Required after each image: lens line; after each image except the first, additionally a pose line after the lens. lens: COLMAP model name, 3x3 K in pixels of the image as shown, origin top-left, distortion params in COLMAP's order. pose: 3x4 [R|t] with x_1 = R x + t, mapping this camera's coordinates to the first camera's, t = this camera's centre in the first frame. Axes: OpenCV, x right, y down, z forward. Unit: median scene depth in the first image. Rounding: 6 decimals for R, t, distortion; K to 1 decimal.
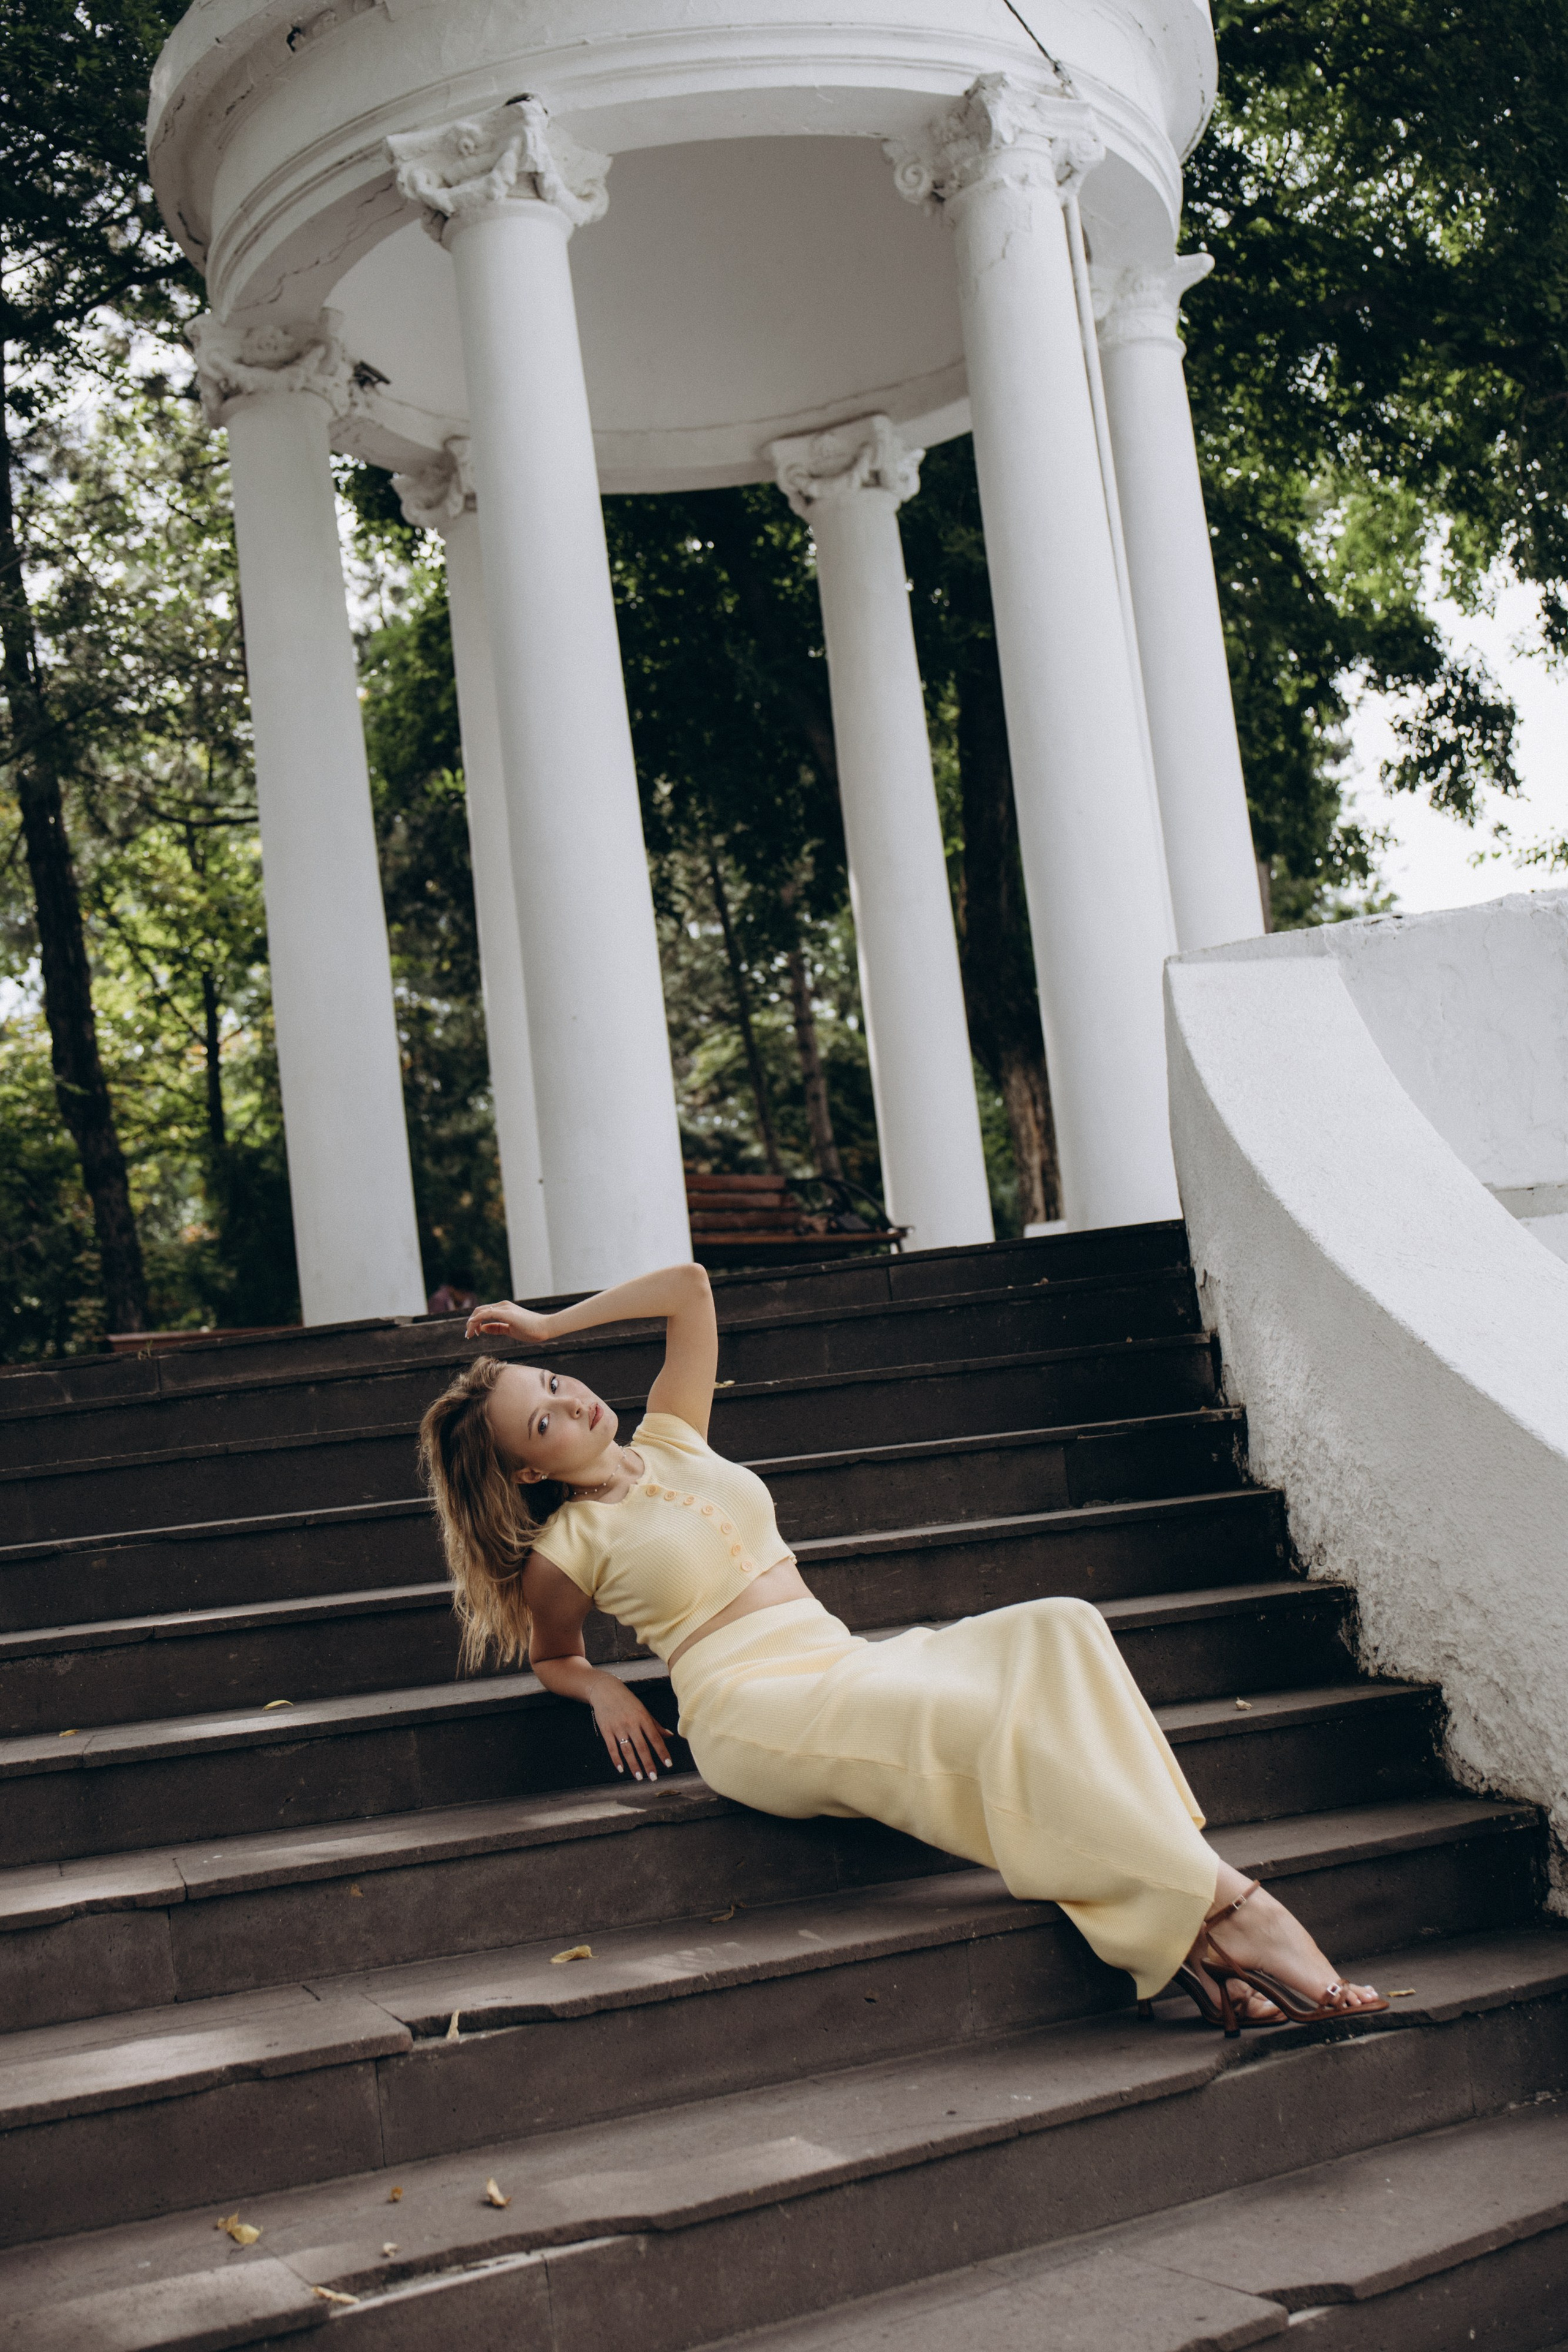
lens RADIAL K [[2595.1, 0, 784.0], [0, 2595.1, 1176.0], [0, 0, 1]] dist [0.007758, 0.007169]
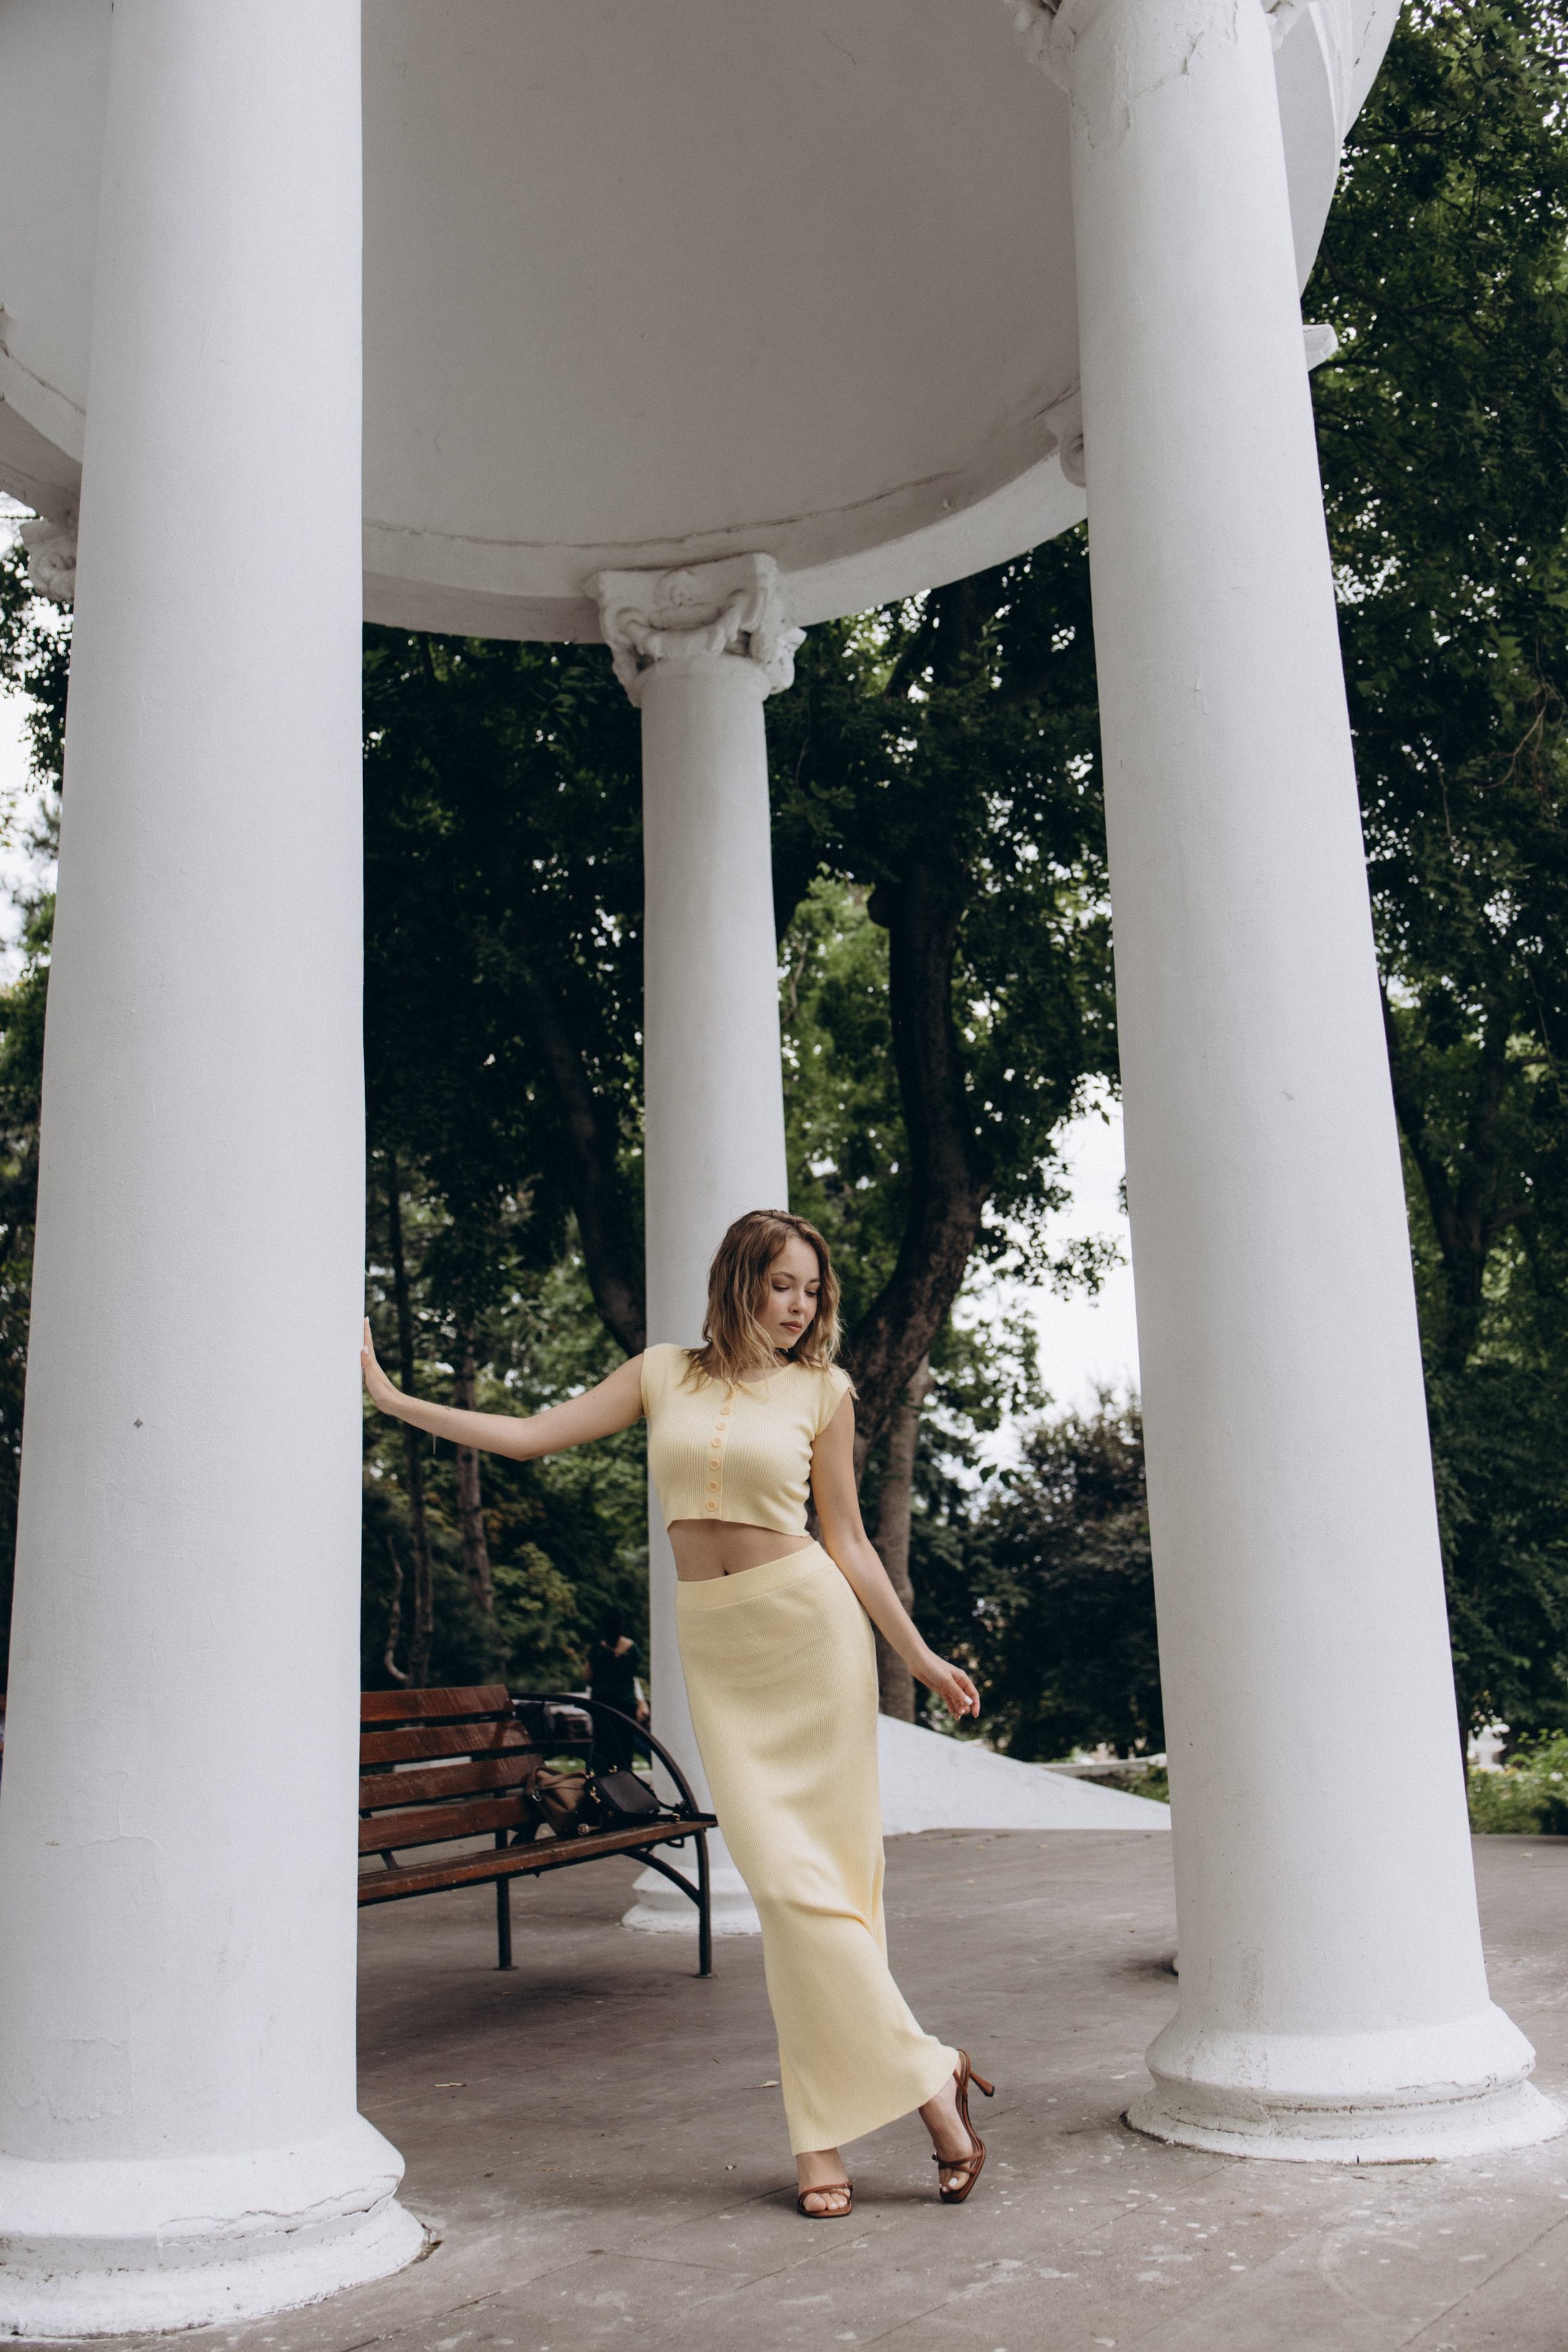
lens RADIAL K [[2299.3, 0, 784.0], [0, 2299.3, 1176.0], [0, 0, 1]] dist [-0.014065, -0.007835]
pose [[0.981499, 0.123023, 0.146716, -0.026980], [-0.099955, 0.982782, -0.155395, -0.034478], [-0.163307, 0.137855, 0.976896, 0.416653]]
